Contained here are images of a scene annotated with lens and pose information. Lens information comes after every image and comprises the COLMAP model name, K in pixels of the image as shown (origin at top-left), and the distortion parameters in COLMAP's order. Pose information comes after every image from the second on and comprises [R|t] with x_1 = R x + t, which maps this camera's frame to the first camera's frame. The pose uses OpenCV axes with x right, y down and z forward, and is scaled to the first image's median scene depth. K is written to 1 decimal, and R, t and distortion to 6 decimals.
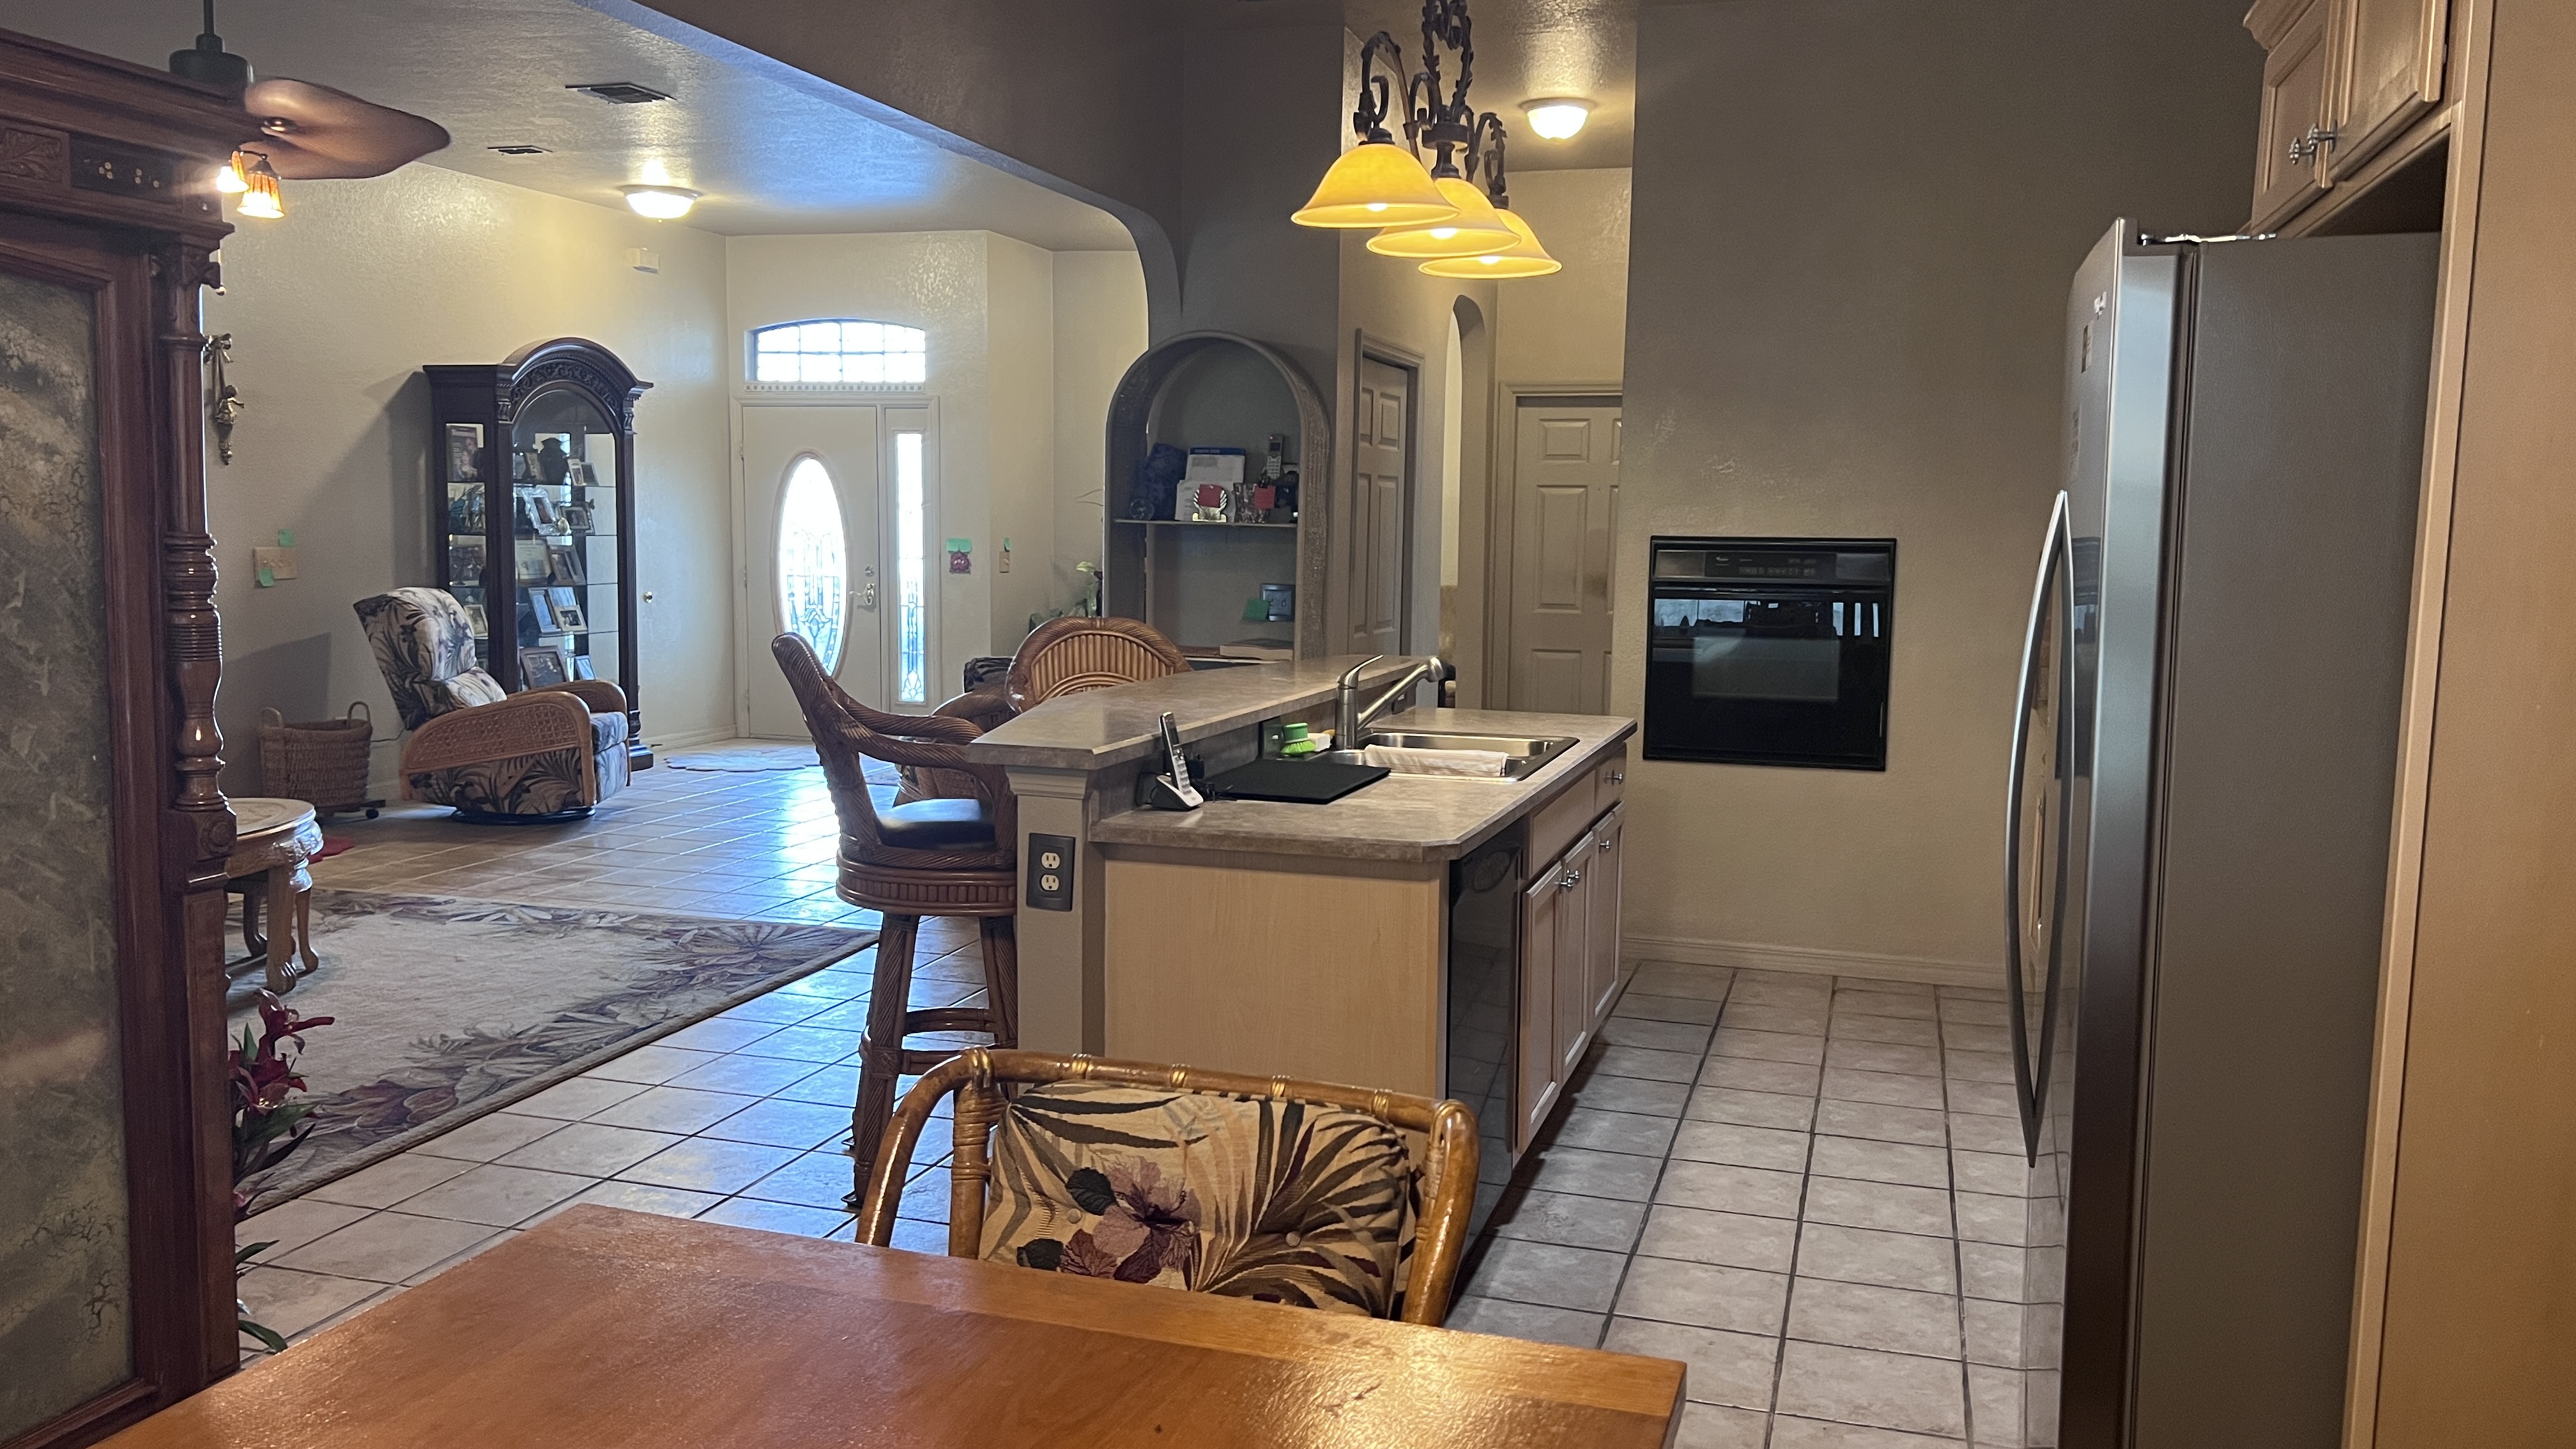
lens RADIAL K [[1947.3, 0, 1290.2], [0, 1947.3, 733.0], [0, 0, 1]] dist [0.074517, -0.117384]
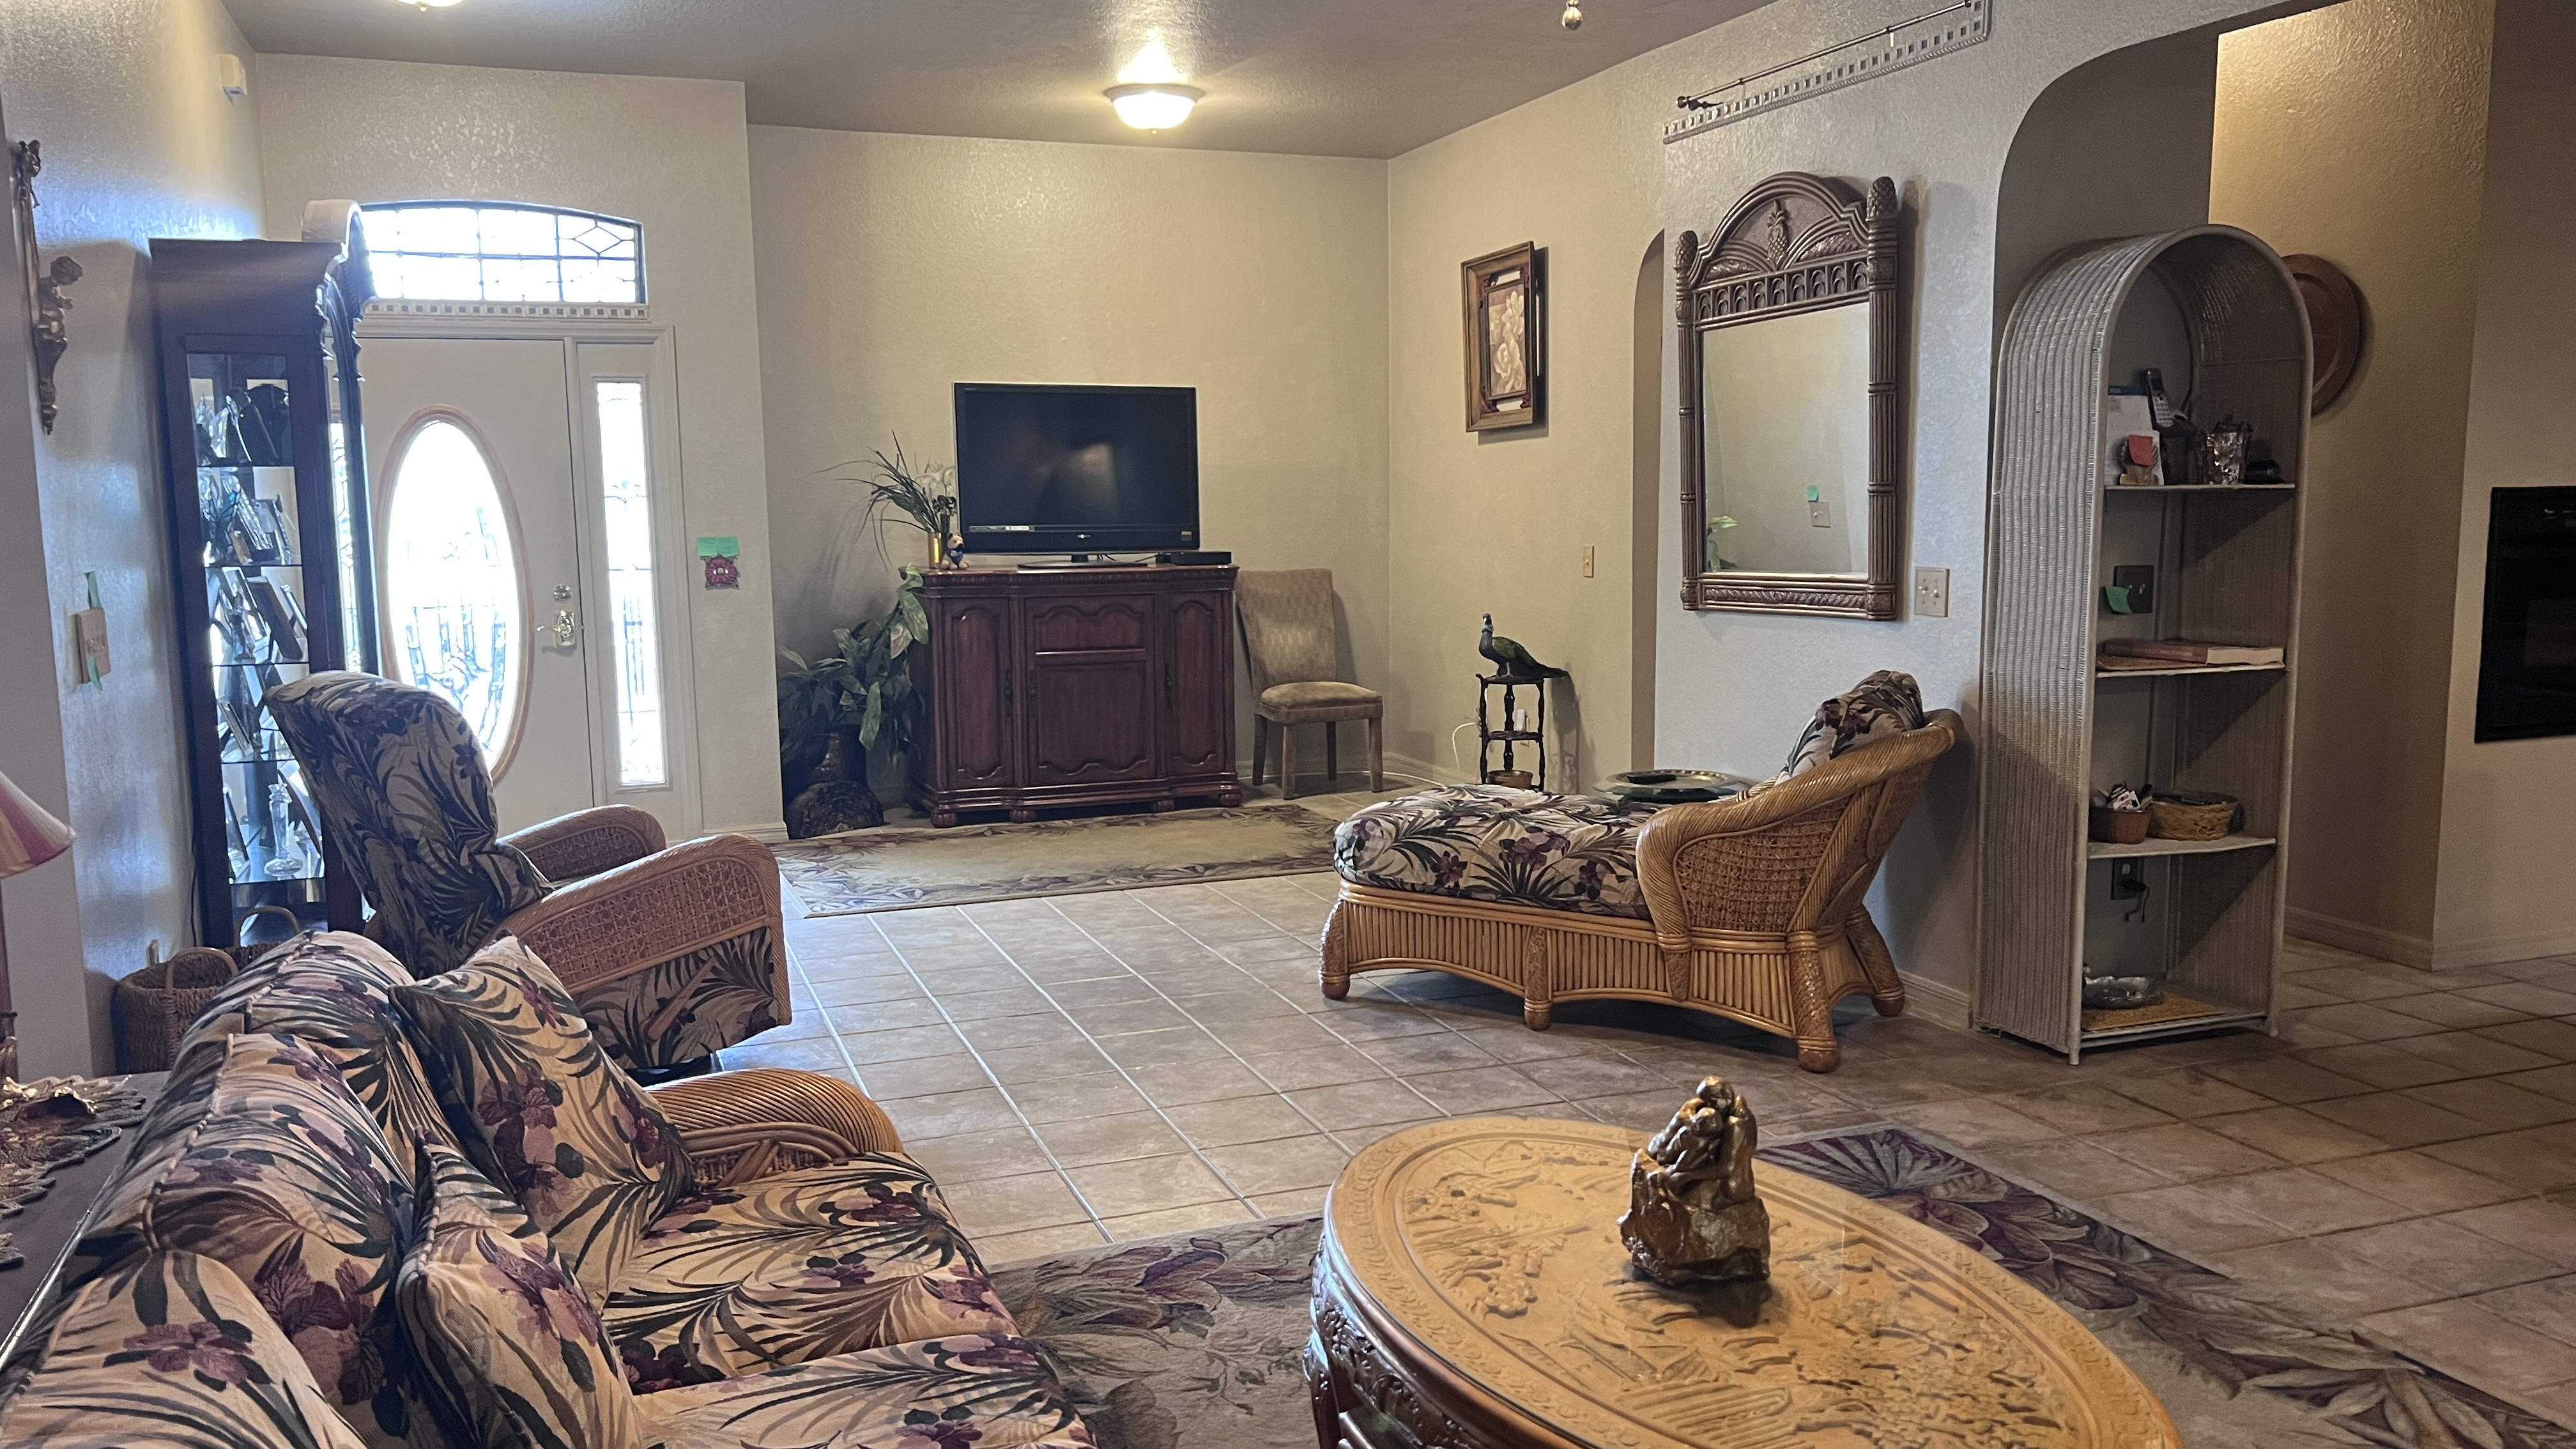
lens RADIAL K [[1929.1, 0, 1283.1], [0, 1929.1, 730.7], [0, 0, 1]] dist [0.129322, -0.244600]
pose [[0.791856, -0.102547, 0.602036, -0.868475], [0.093772, 0.994528, 0.046063, -0.091586], [-0.603465, 0.019979, 0.797139, 0.686277]]
